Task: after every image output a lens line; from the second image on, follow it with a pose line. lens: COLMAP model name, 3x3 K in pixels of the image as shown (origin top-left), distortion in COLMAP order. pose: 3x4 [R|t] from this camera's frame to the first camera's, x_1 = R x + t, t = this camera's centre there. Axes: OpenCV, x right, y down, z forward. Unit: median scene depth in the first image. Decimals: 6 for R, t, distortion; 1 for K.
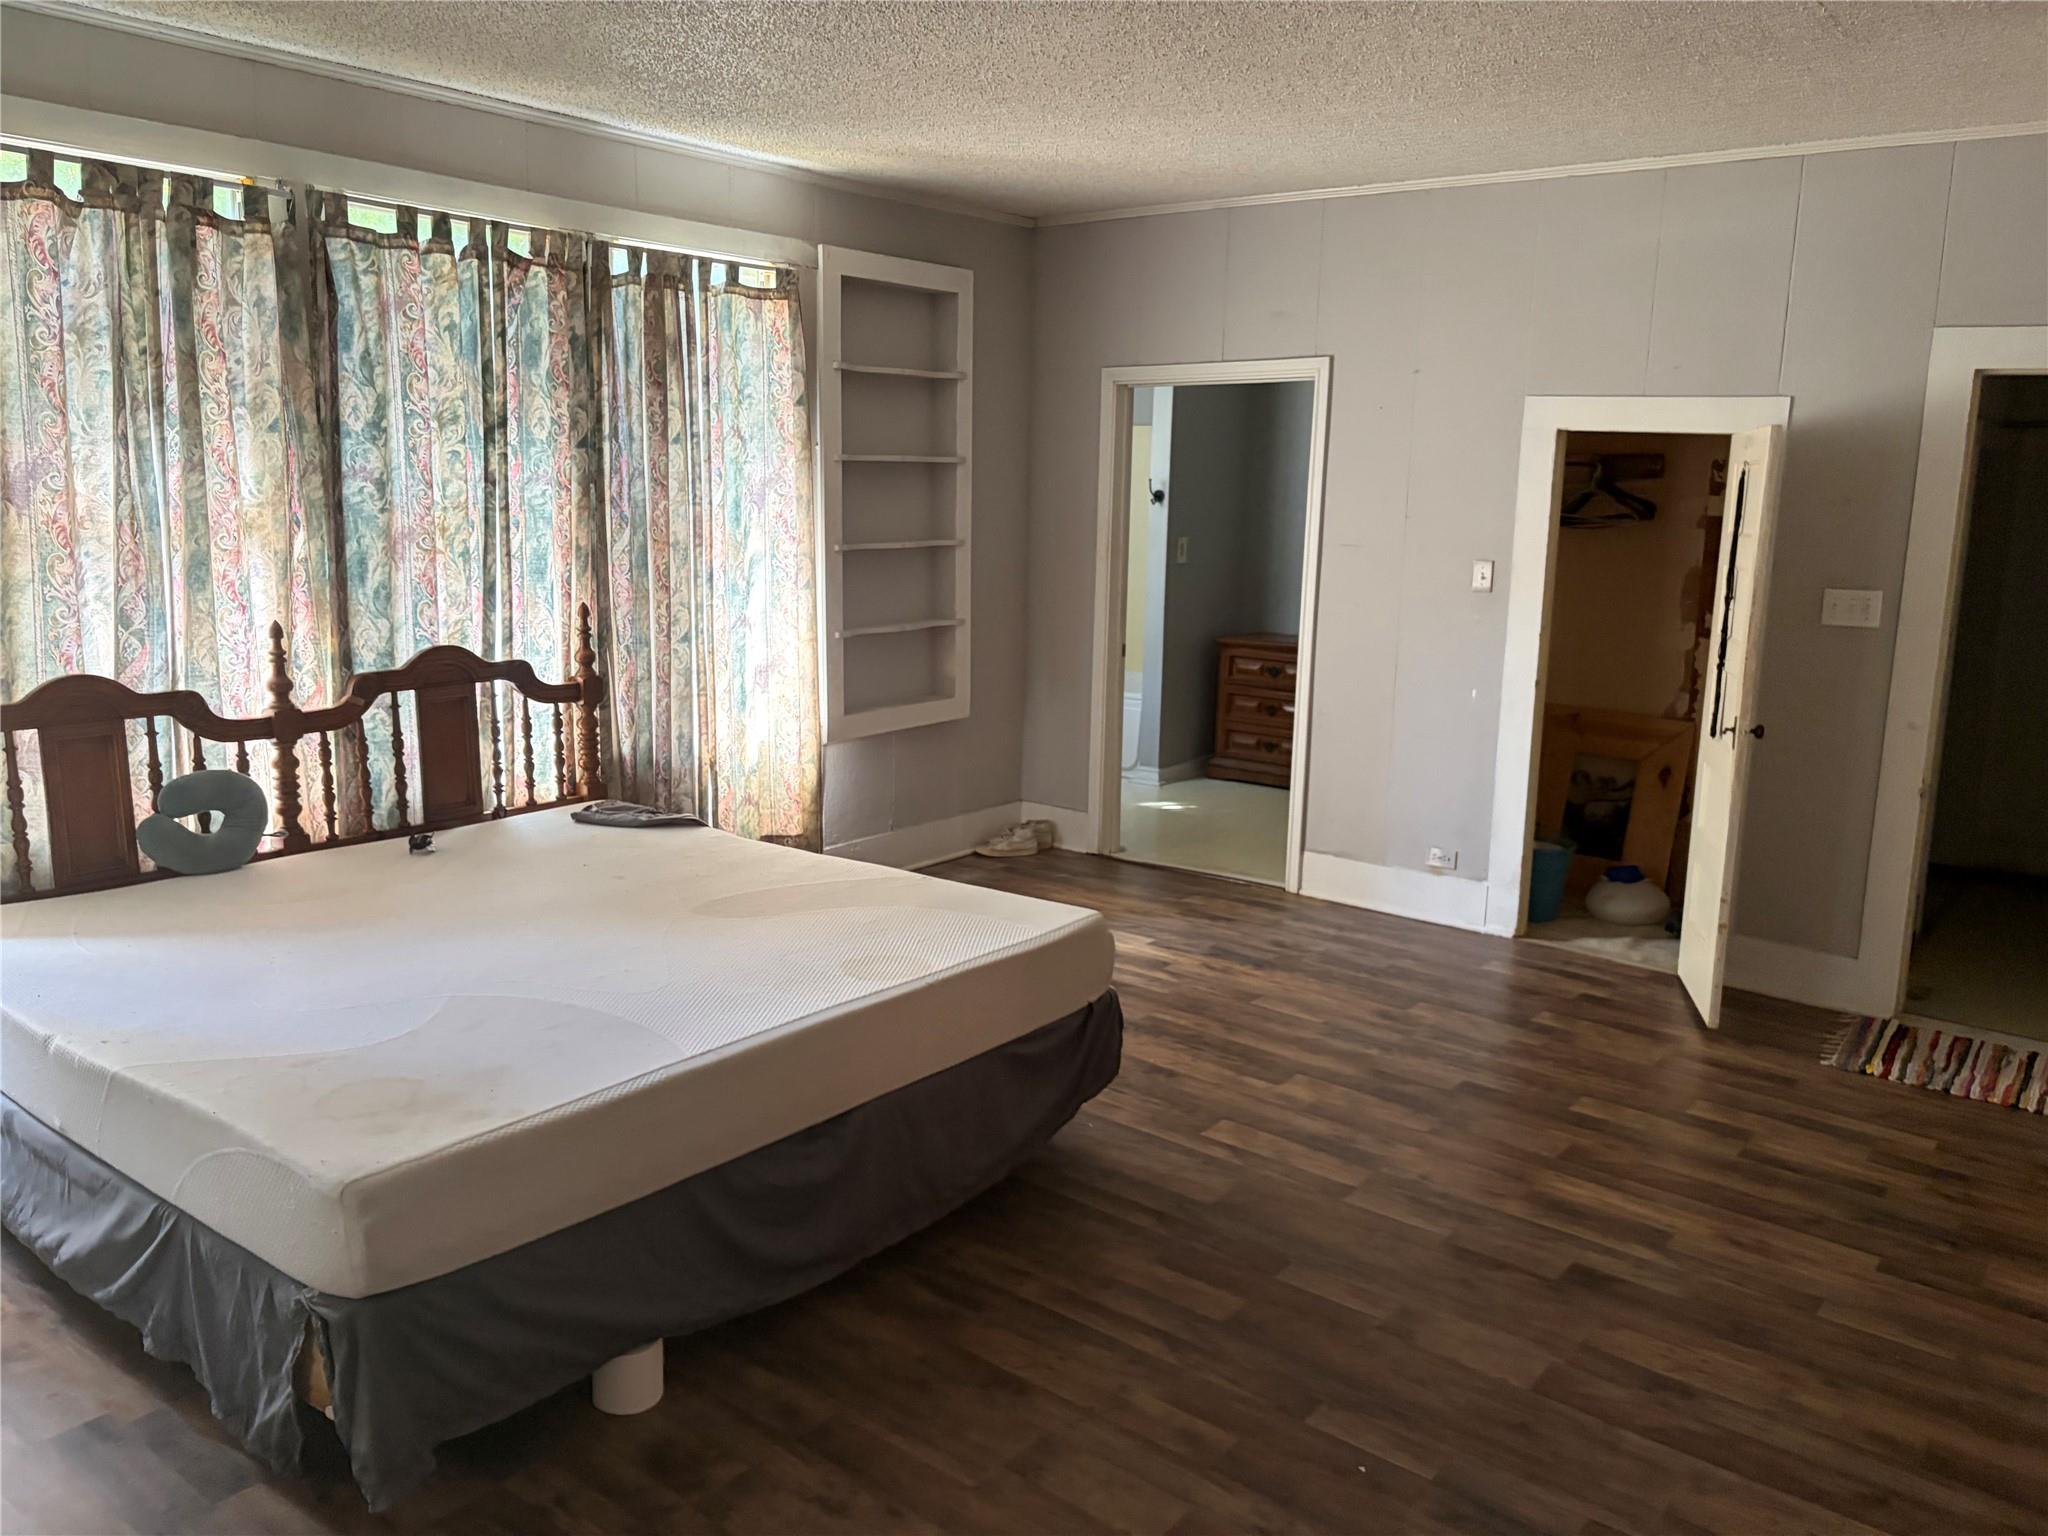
lens RADIAL K [[1526.0, 0, 1024.0], [0, 1526.0, 768.0], [0, 0, 1]] dist [-0.002486, 0.027244]
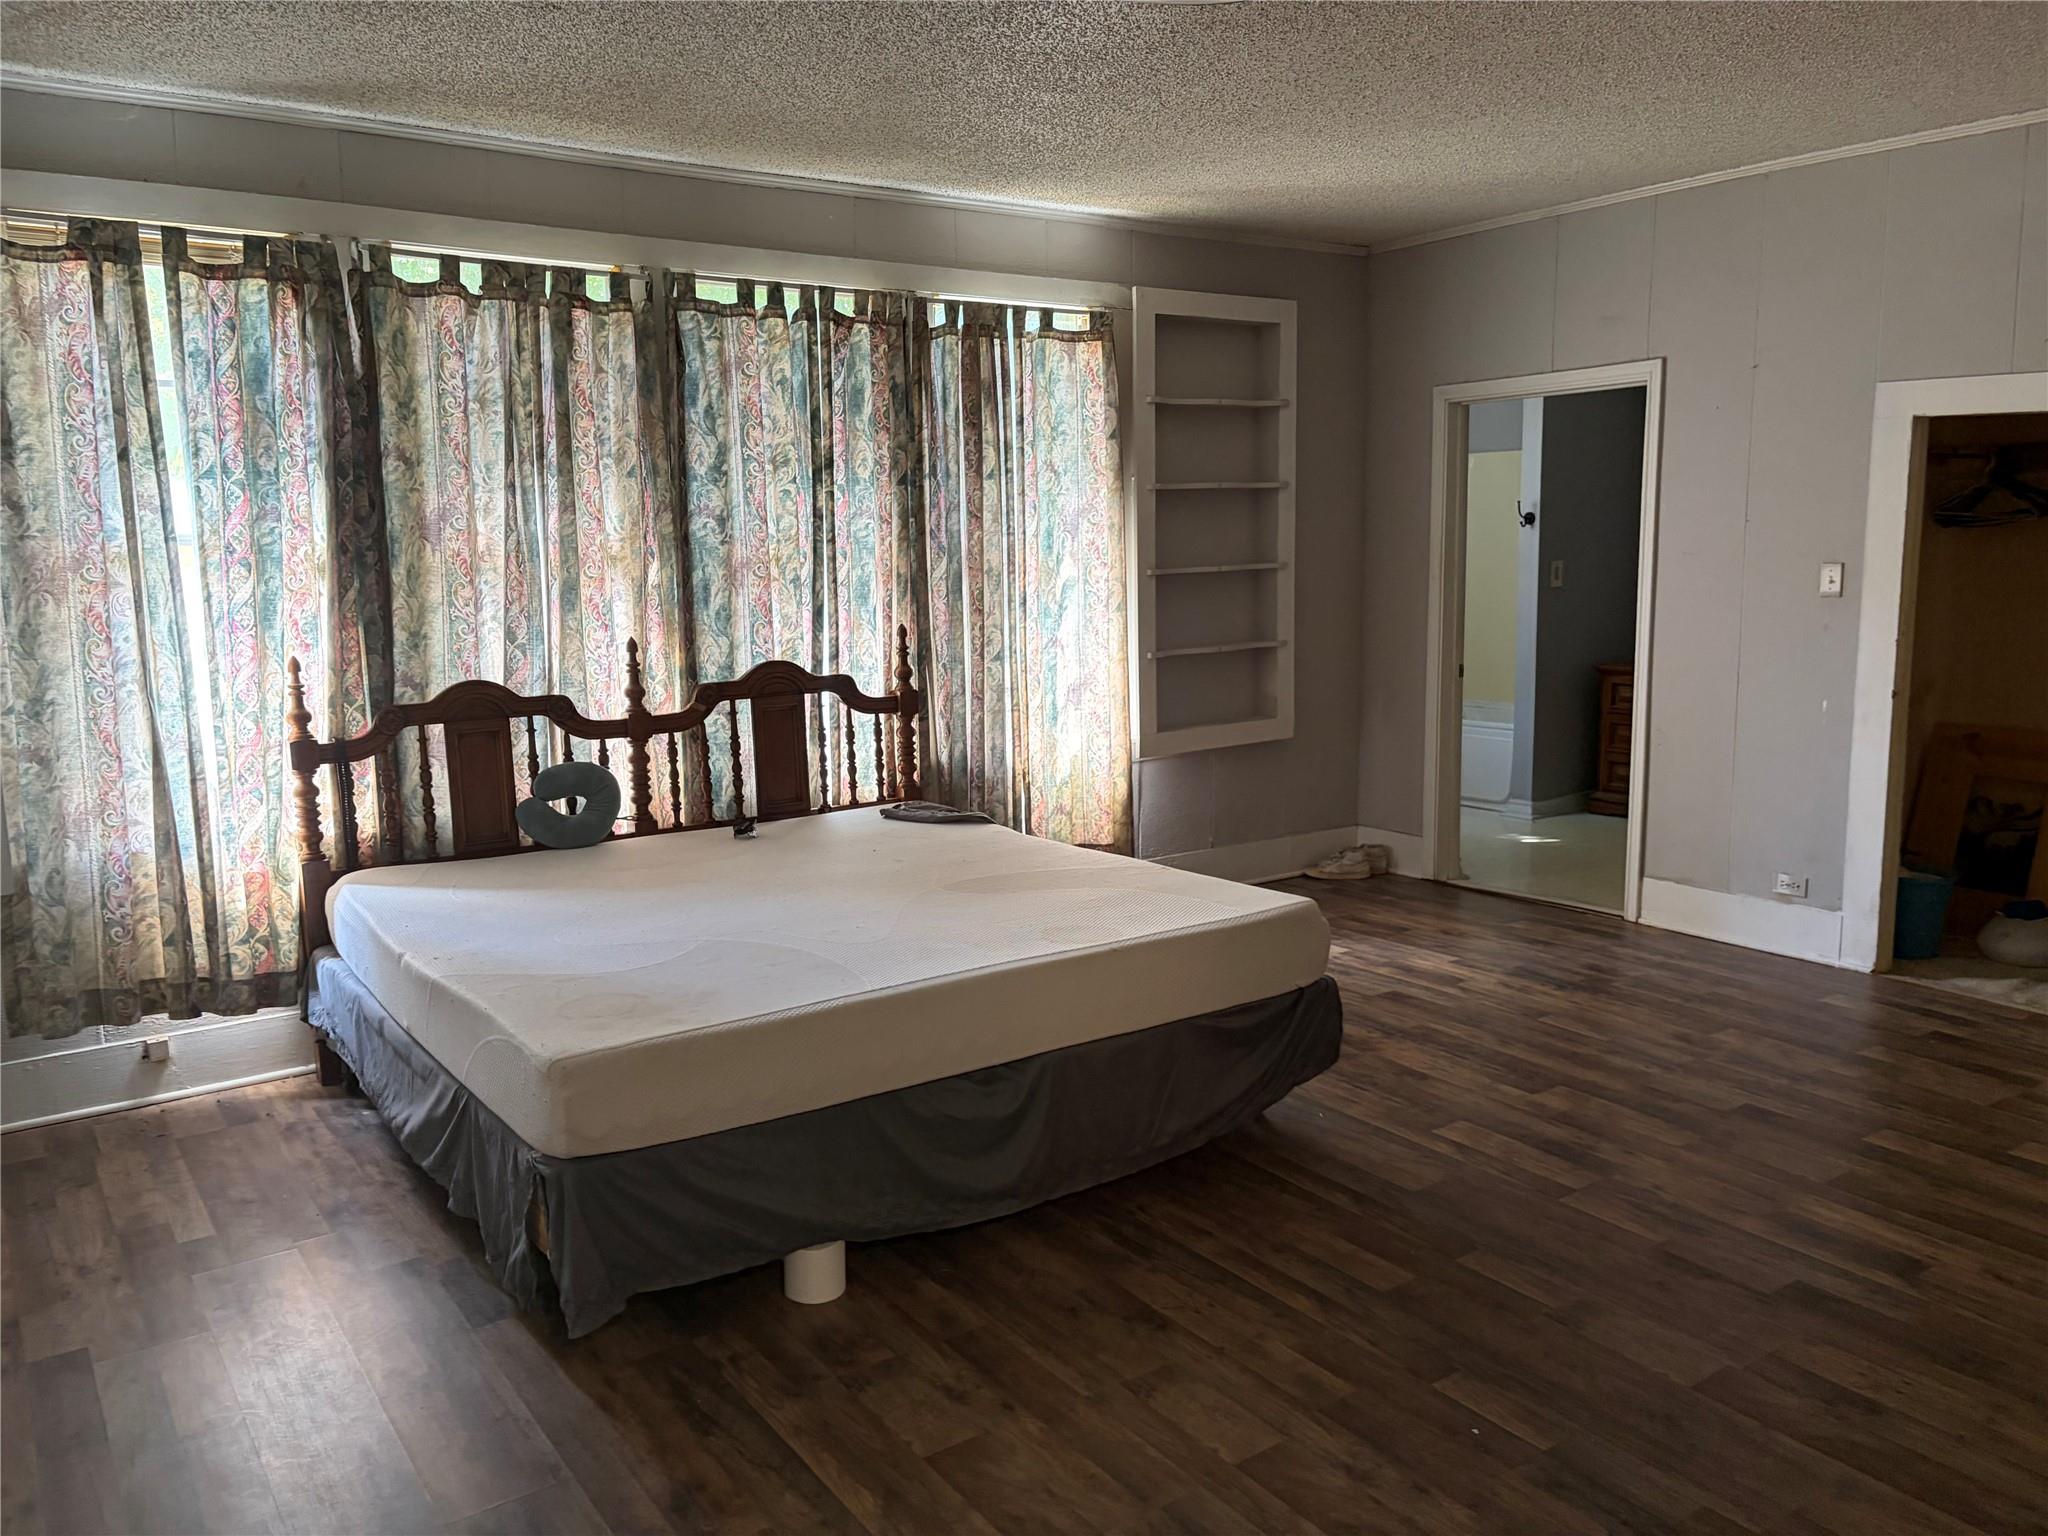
lens RADIAL K [[1520.2, 0, 1024.0], [0, 1520.2, 768.0], [0, 0, 1]] dist [0.097223, -0.193015]
pose [[0.957512, 0.005058, -0.288349, 0.131570], [-0.015834, 0.999260, -0.035050, 0.038349], [0.287958, 0.038126, 0.956884, -0.035240]]
